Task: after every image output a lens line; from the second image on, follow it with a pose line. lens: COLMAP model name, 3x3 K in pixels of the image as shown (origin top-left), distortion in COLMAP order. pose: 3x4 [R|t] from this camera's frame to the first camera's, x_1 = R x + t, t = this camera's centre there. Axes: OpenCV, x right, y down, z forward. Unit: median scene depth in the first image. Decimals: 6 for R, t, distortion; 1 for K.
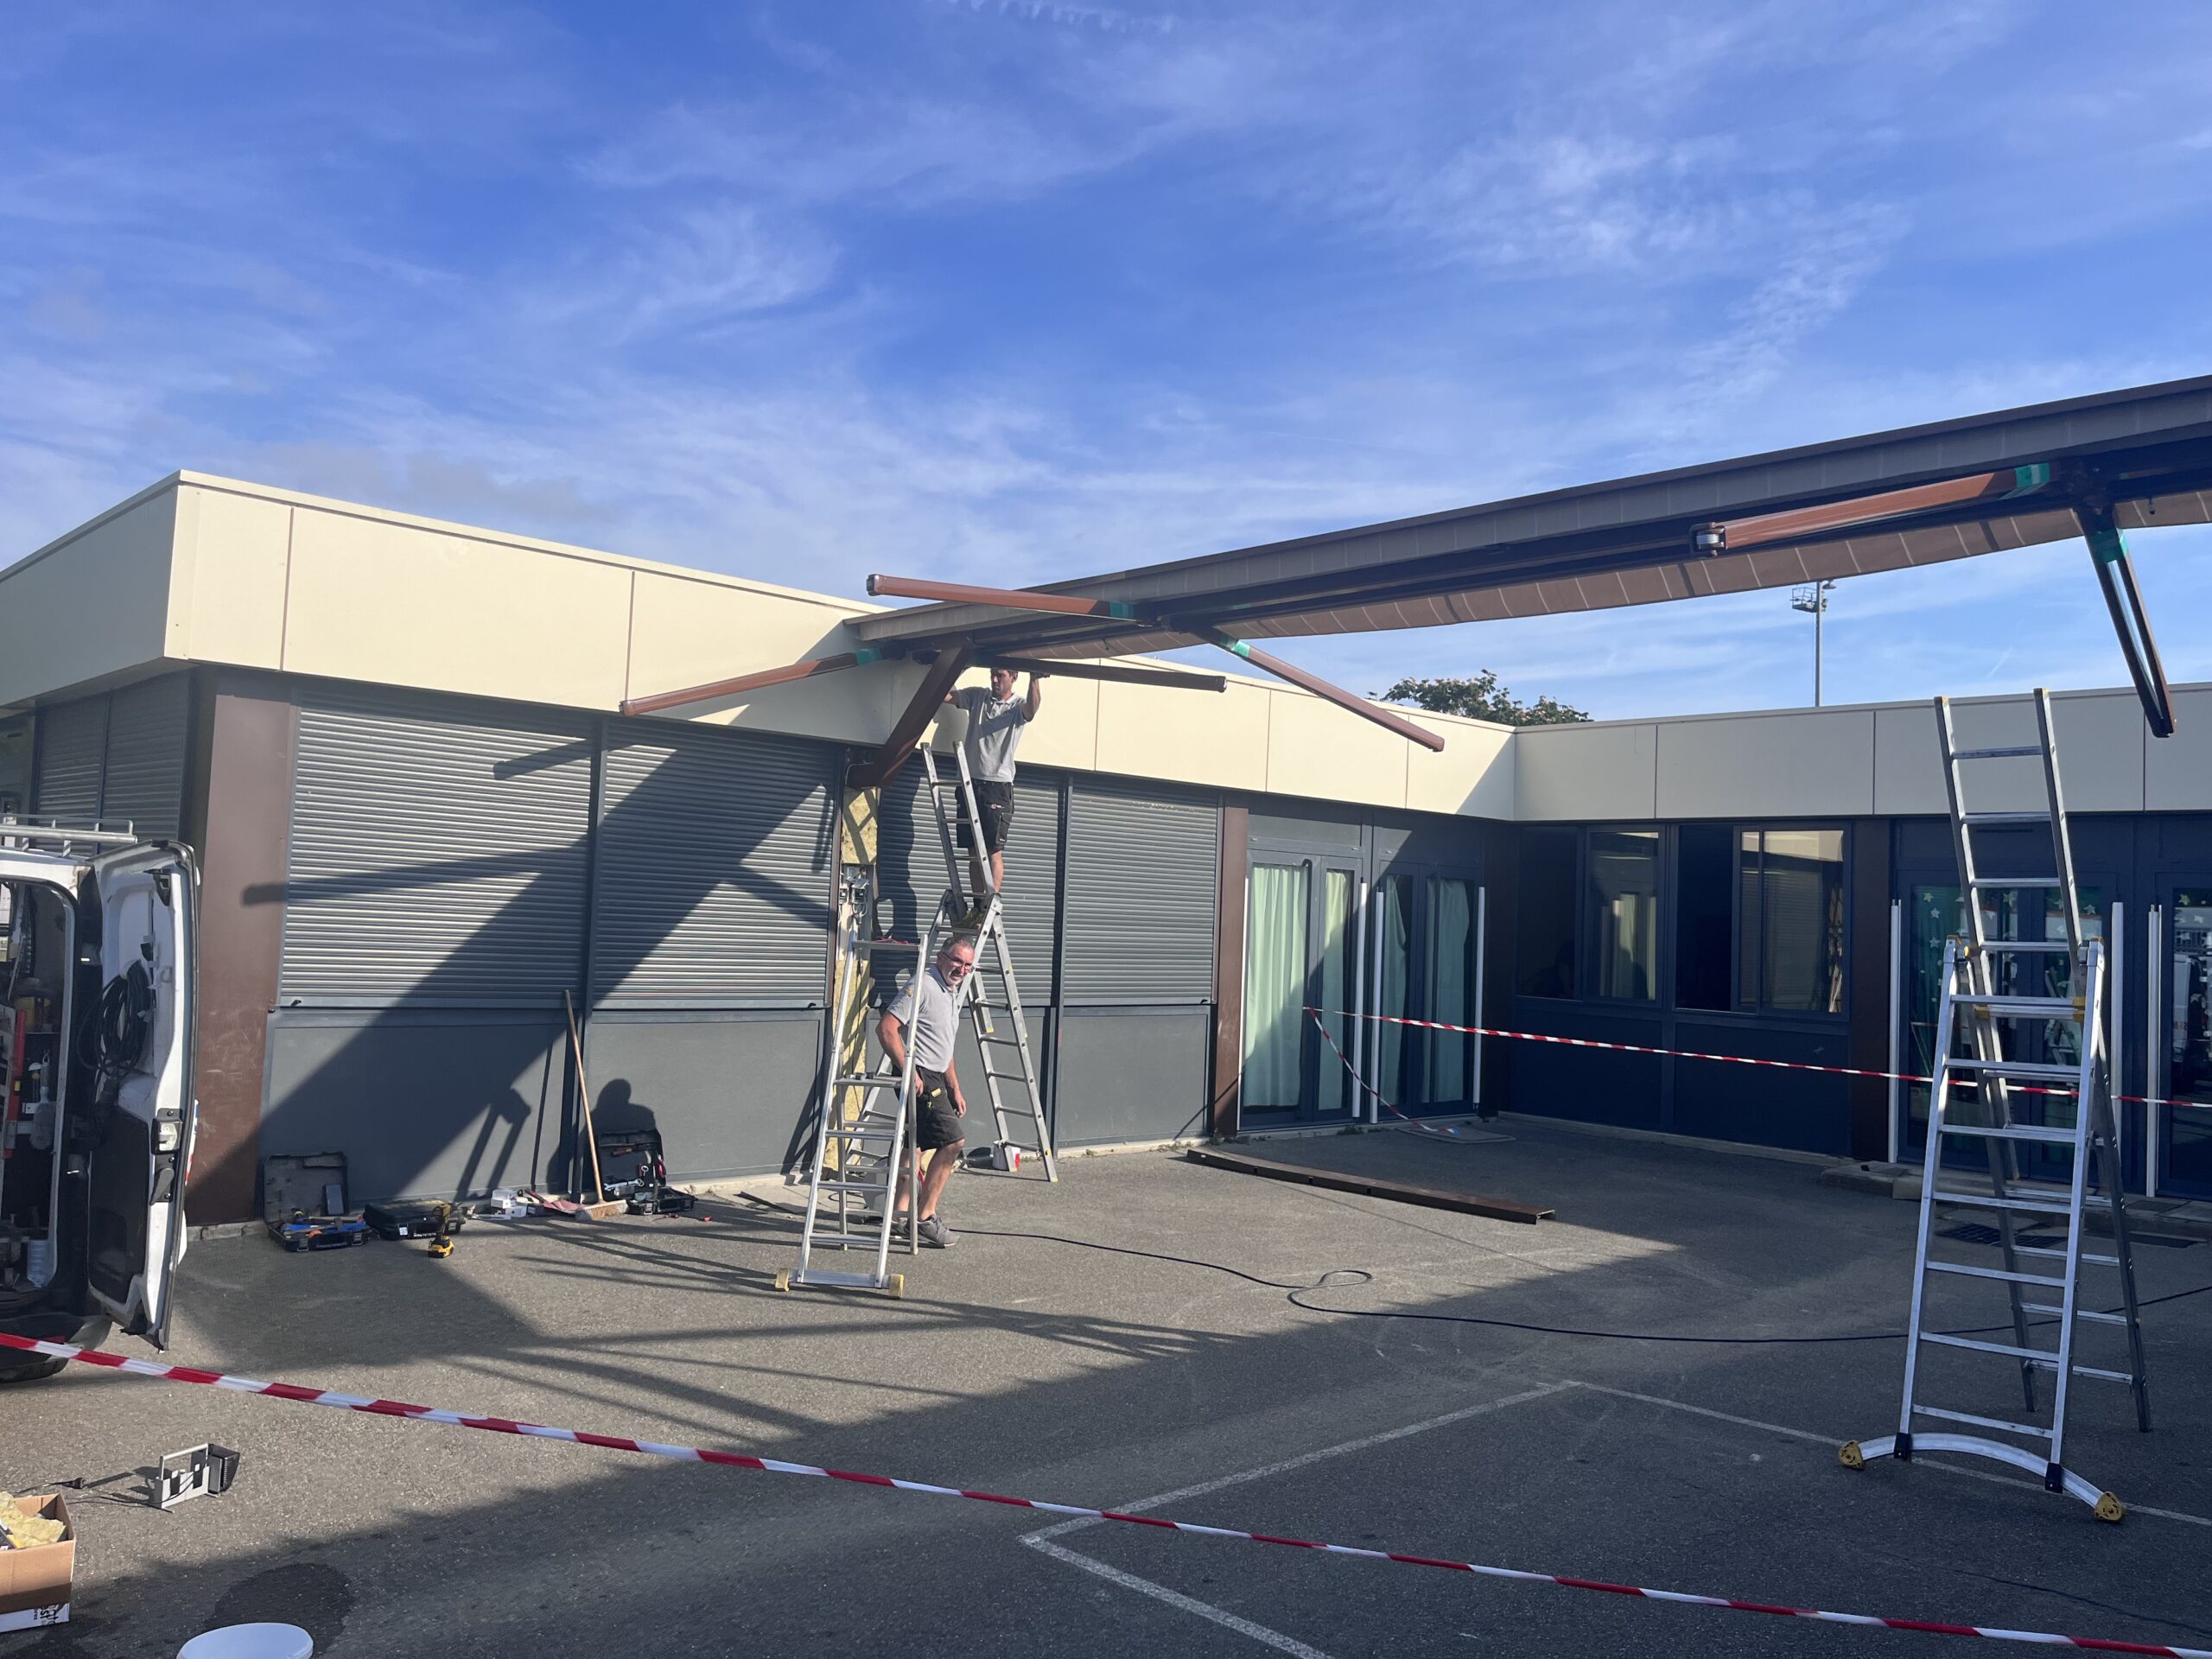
lens RADIAL K [[1672.3, 0, 1076.1], [0, 1672.3, 810.9], [0, 0, 1]] dist [0.054892, -0.077934]
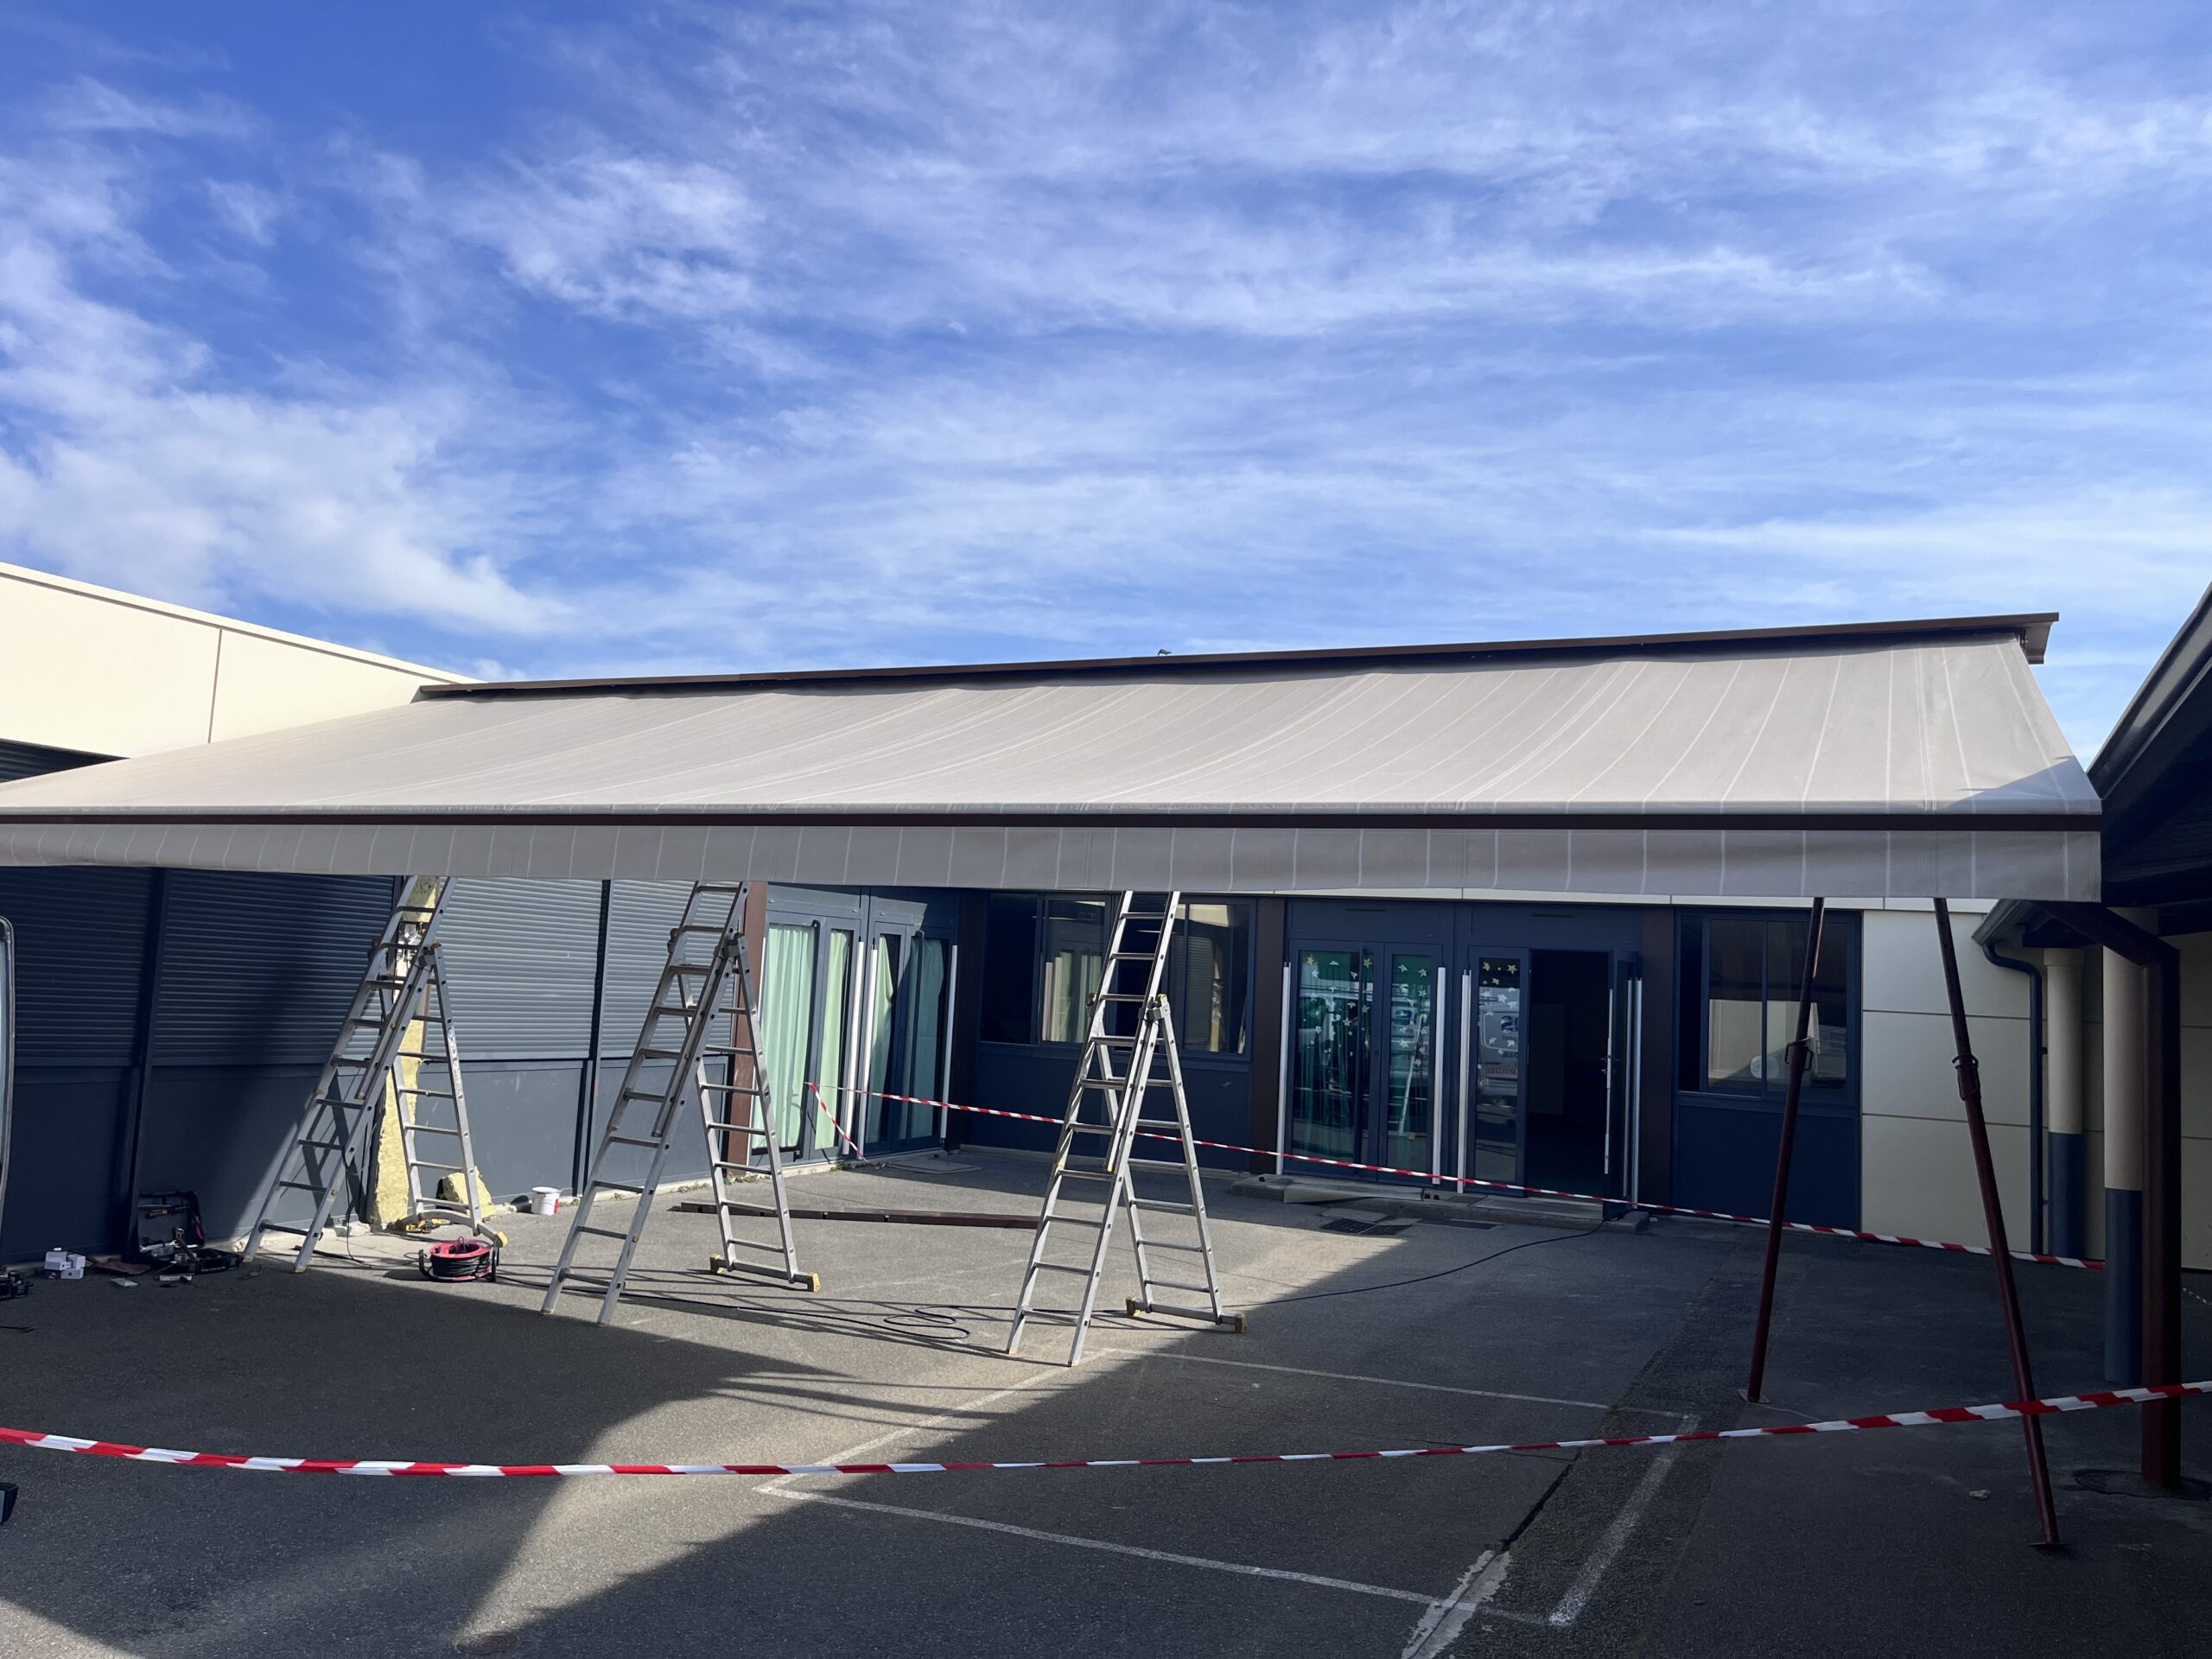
lens RADIAL K [[1672.3, 0, 1105.6], [0, 1672.3, 814.8], [0, 0, 1]] dist [0.054892, -0.077934]
pose [[0.926576, 0.041862, 0.373770, -0.098511], [-0.033102, 0.999007, -0.029828, -0.013519], [-0.374647, 0.015265, 0.927042, -0.091515]]
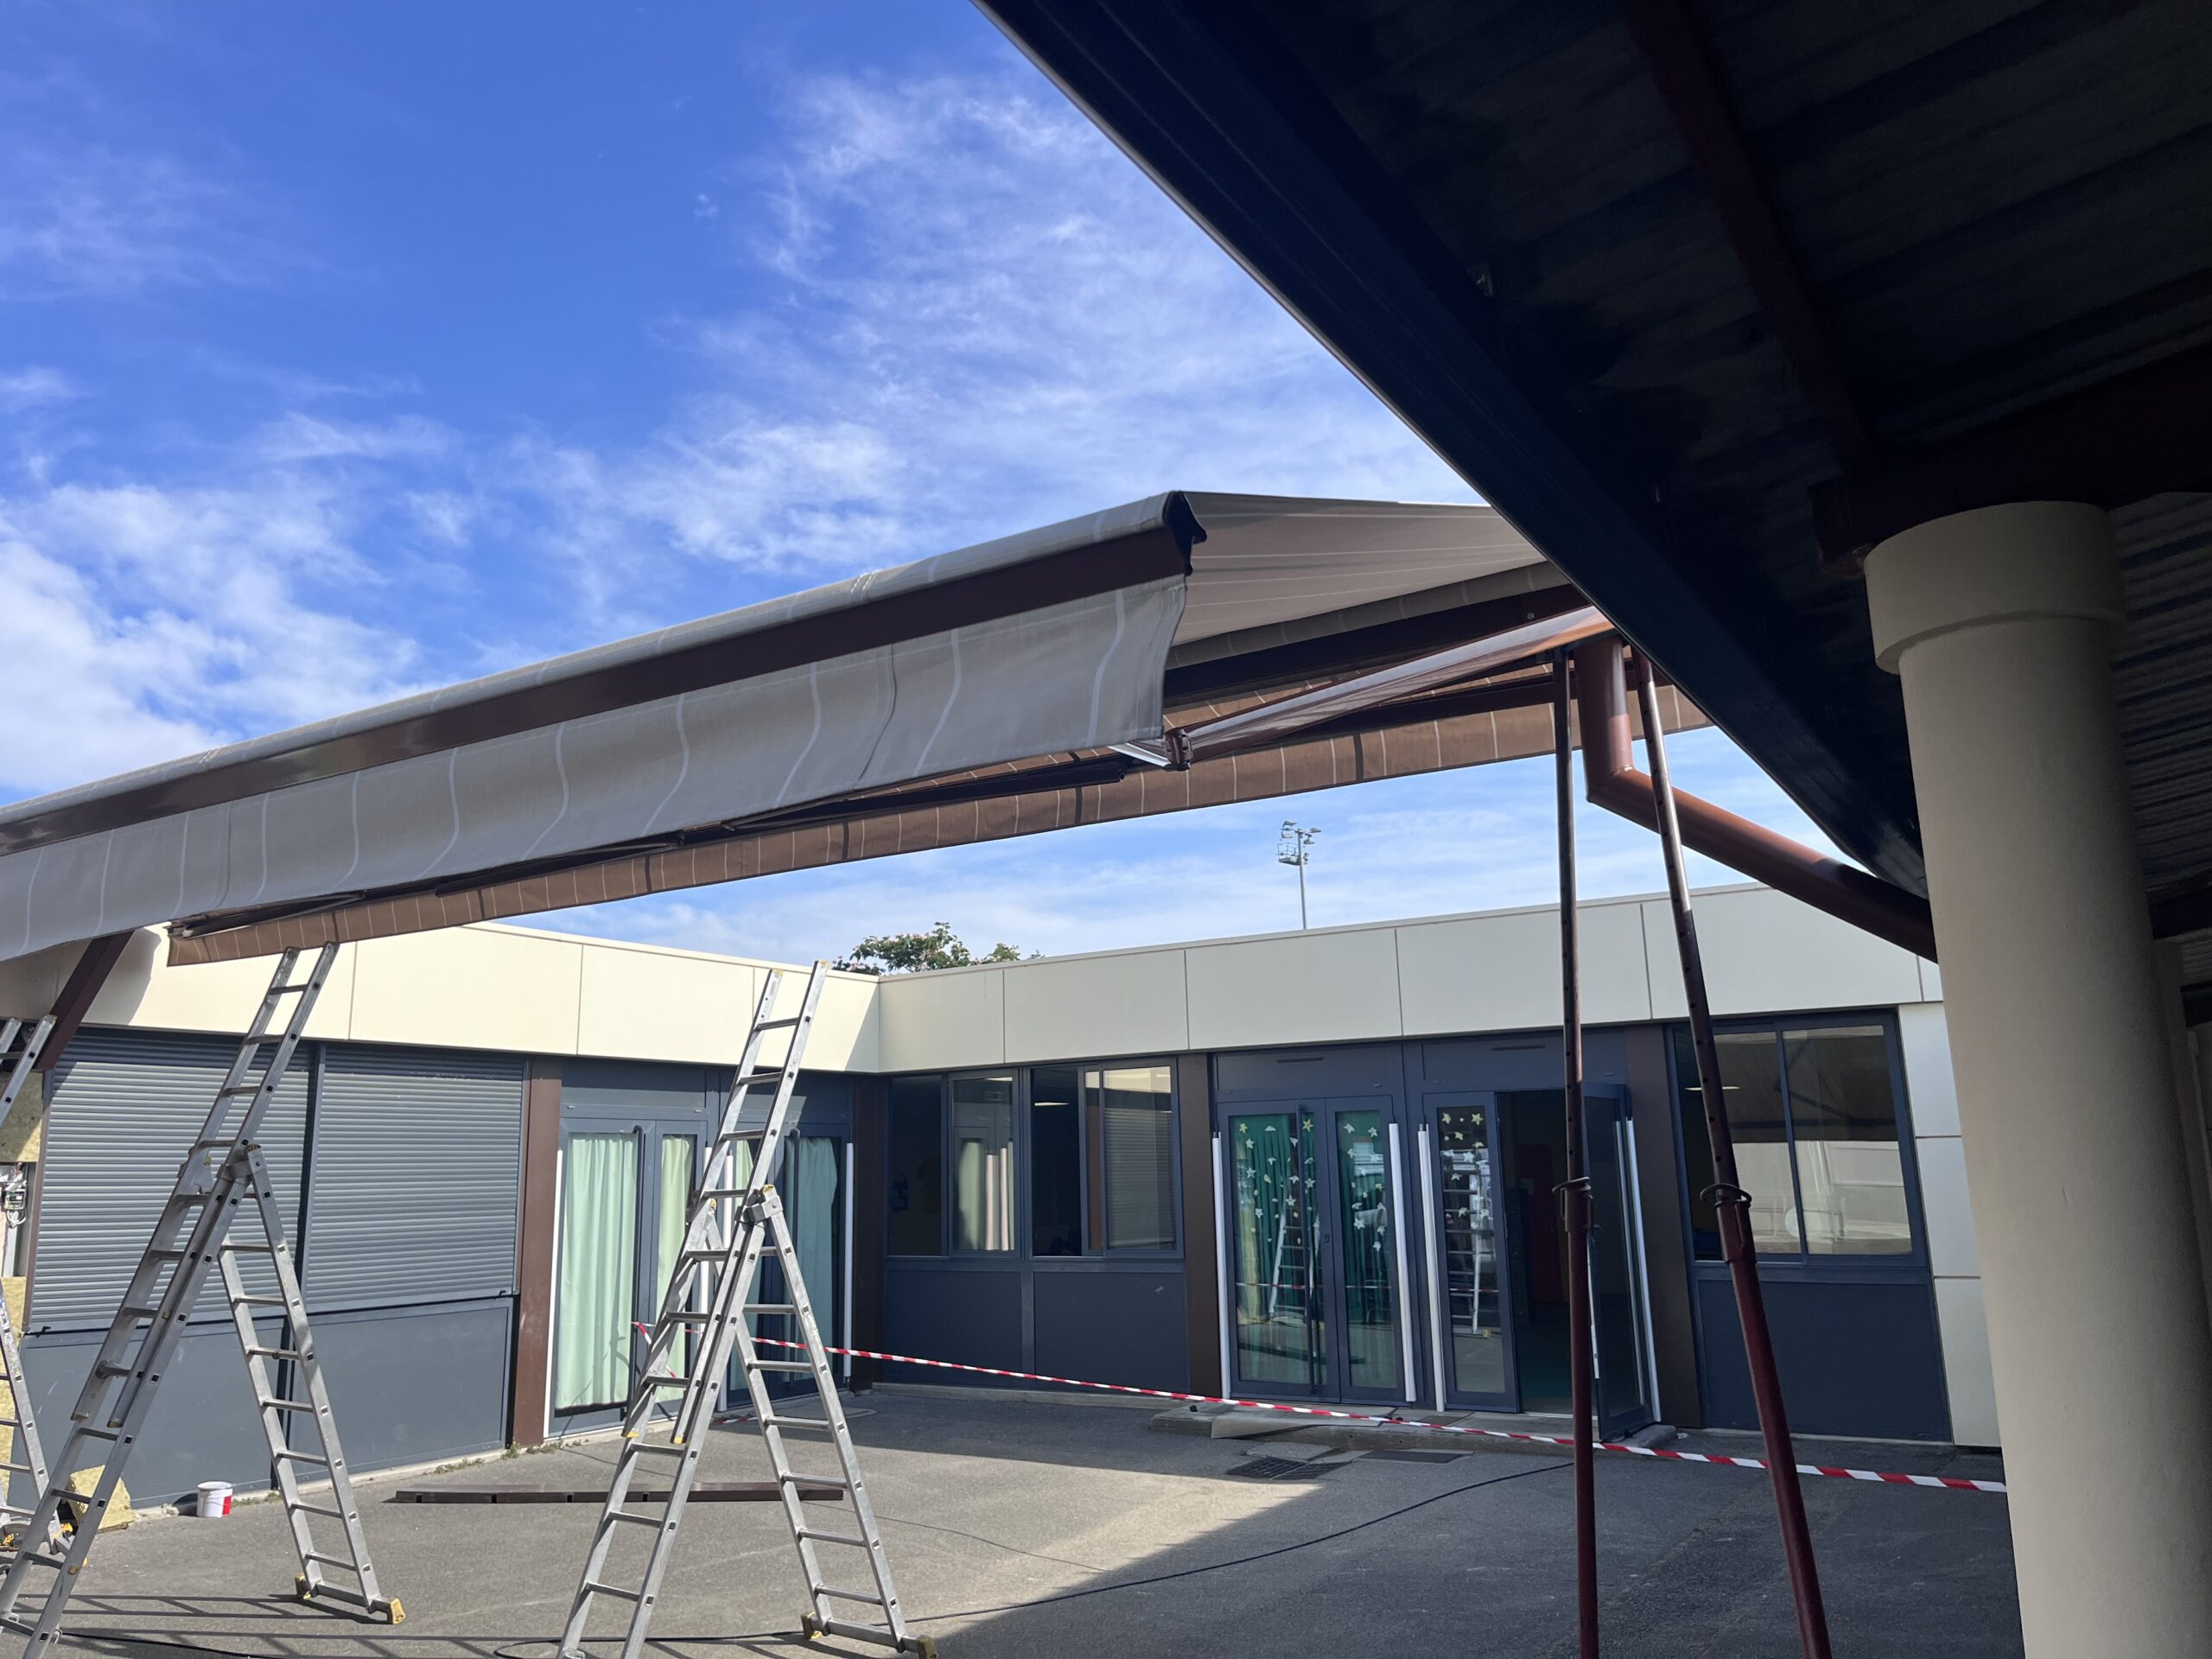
lens RADIAL K [[1672.3, 0, 1074.5], [0, 1672.3, 808.5], [0, 0, 1]] dist [0.054892, -0.077934]
pose [[0.966136, -0.008348, 0.257900, 0.132102], [0.048681, 0.987425, -0.150403, 0.007009], [-0.253401, 0.157865, 0.954393, 0.011955]]
